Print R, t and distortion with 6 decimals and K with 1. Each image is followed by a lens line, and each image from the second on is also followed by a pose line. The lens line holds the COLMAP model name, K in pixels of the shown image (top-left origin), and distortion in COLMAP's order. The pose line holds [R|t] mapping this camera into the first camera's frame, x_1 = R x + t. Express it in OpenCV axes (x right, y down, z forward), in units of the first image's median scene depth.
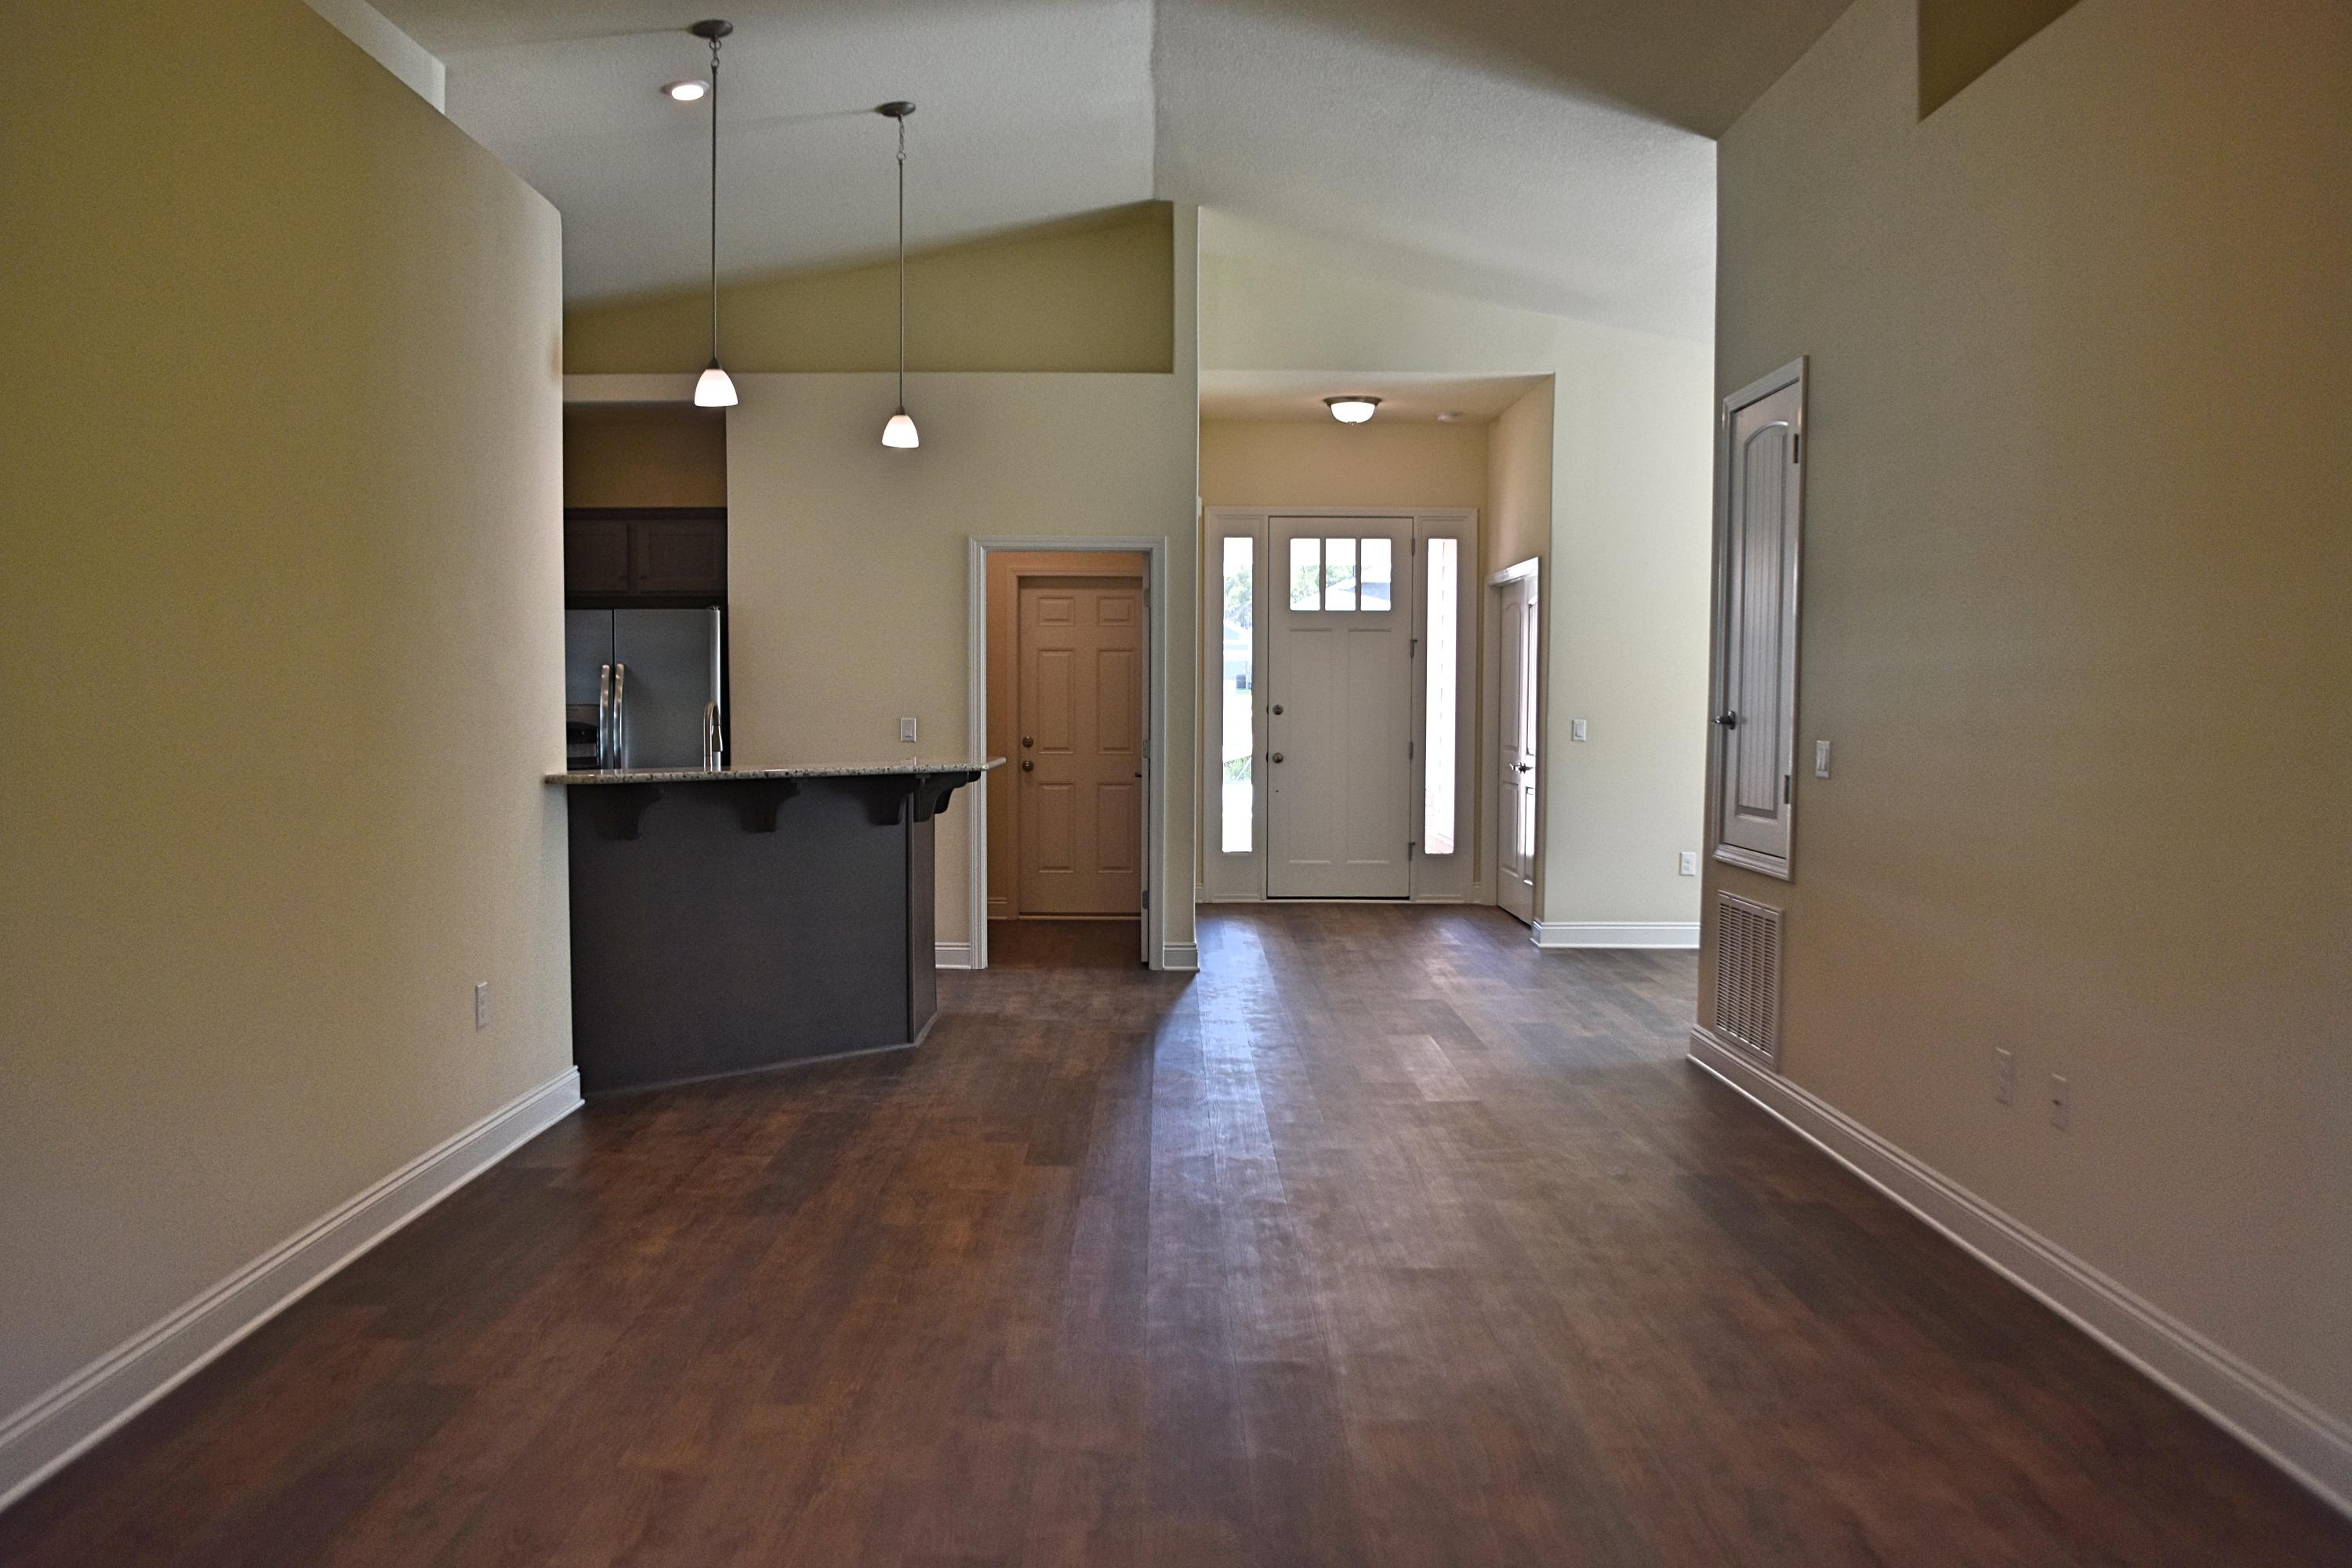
lens RADIAL K [[1873.0, 0, 1174.4], [0, 1873.0, 820.2], [0, 0, 1]] dist [-0.078487, 0.008896]
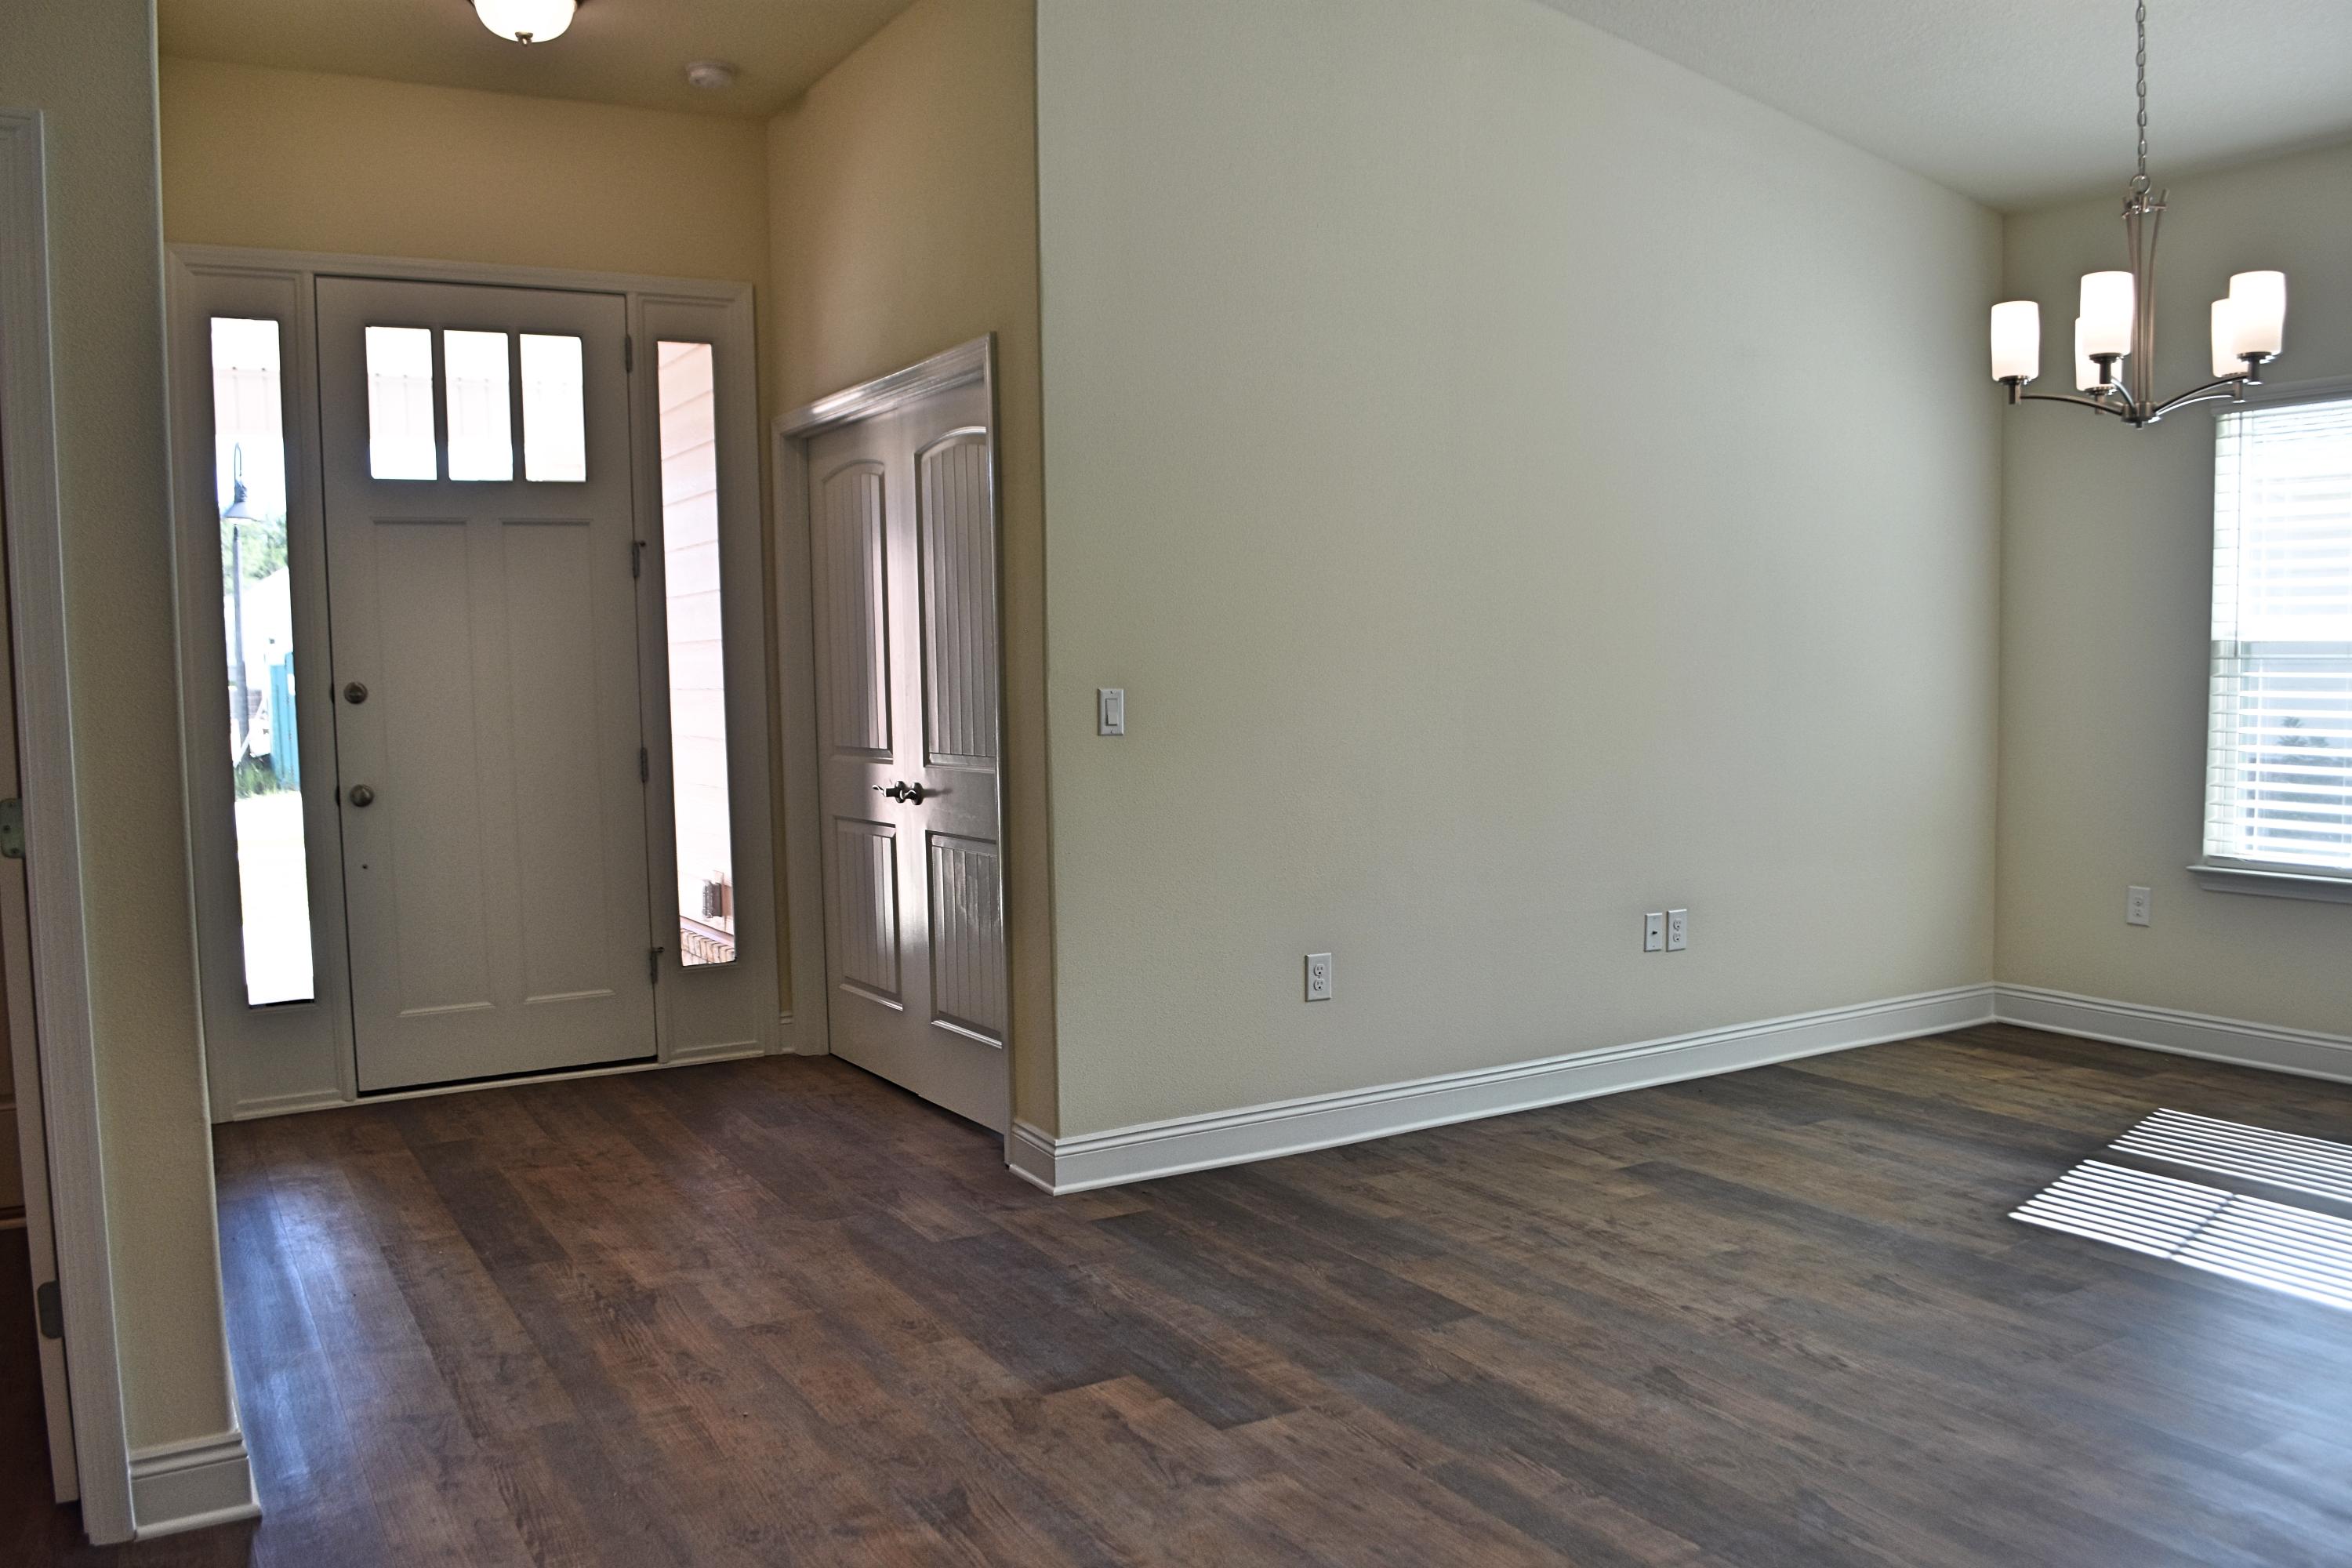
lens RADIAL K [[1873.0, 0, 1174.4], [0, 1873.0, 820.2], [0, 0, 1]] dist [-0.078487, 0.008896]
pose [[0.864862, -0.059535, 0.498467, 0.000738], [0.054929, 0.998204, 0.023917, -0.026659], [-0.498996, 0.006695, 0.866579, 0.500876]]
